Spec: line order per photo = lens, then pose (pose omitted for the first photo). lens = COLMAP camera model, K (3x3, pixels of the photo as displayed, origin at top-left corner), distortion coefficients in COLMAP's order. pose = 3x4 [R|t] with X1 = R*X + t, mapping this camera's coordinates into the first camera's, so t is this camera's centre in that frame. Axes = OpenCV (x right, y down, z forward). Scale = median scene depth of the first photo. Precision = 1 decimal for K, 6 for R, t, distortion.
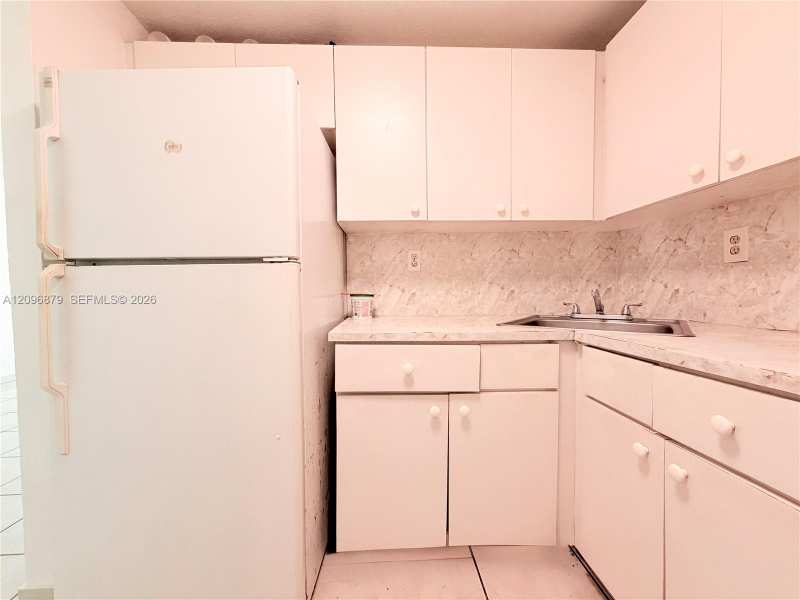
lens RADIAL K [[321.9, 0, 400.3], [0, 321.9, 298.0], [0, 0, 1]] dist [-0.000263, -0.001219]
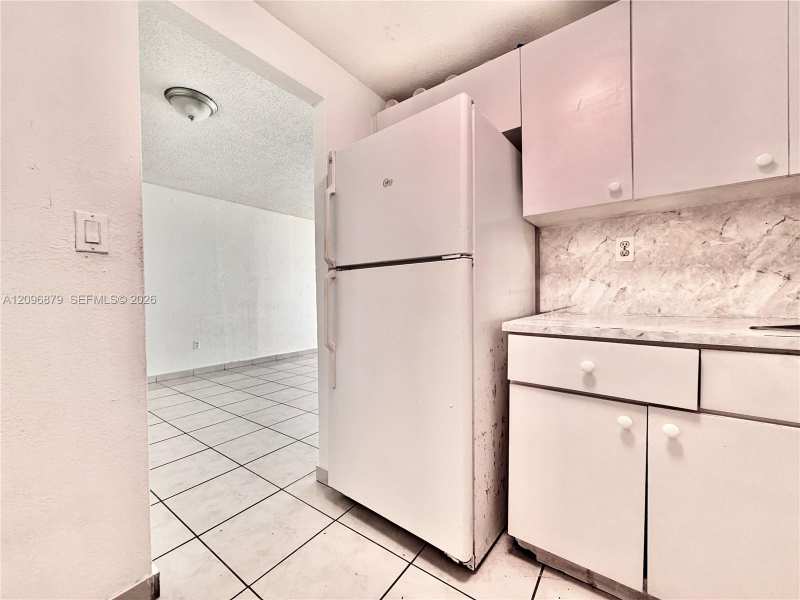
lens RADIAL K [[321.9, 0, 394.5], [0, 321.9, 296.6], [0, 0, 1]] dist [-0.000263, -0.001219]
pose [[0.769793, -0.000209, -0.638294, 0.175461], [-0.010587, 0.999858, -0.013096, 0.037982], [0.638206, 0.016838, 0.769681, -0.044019]]
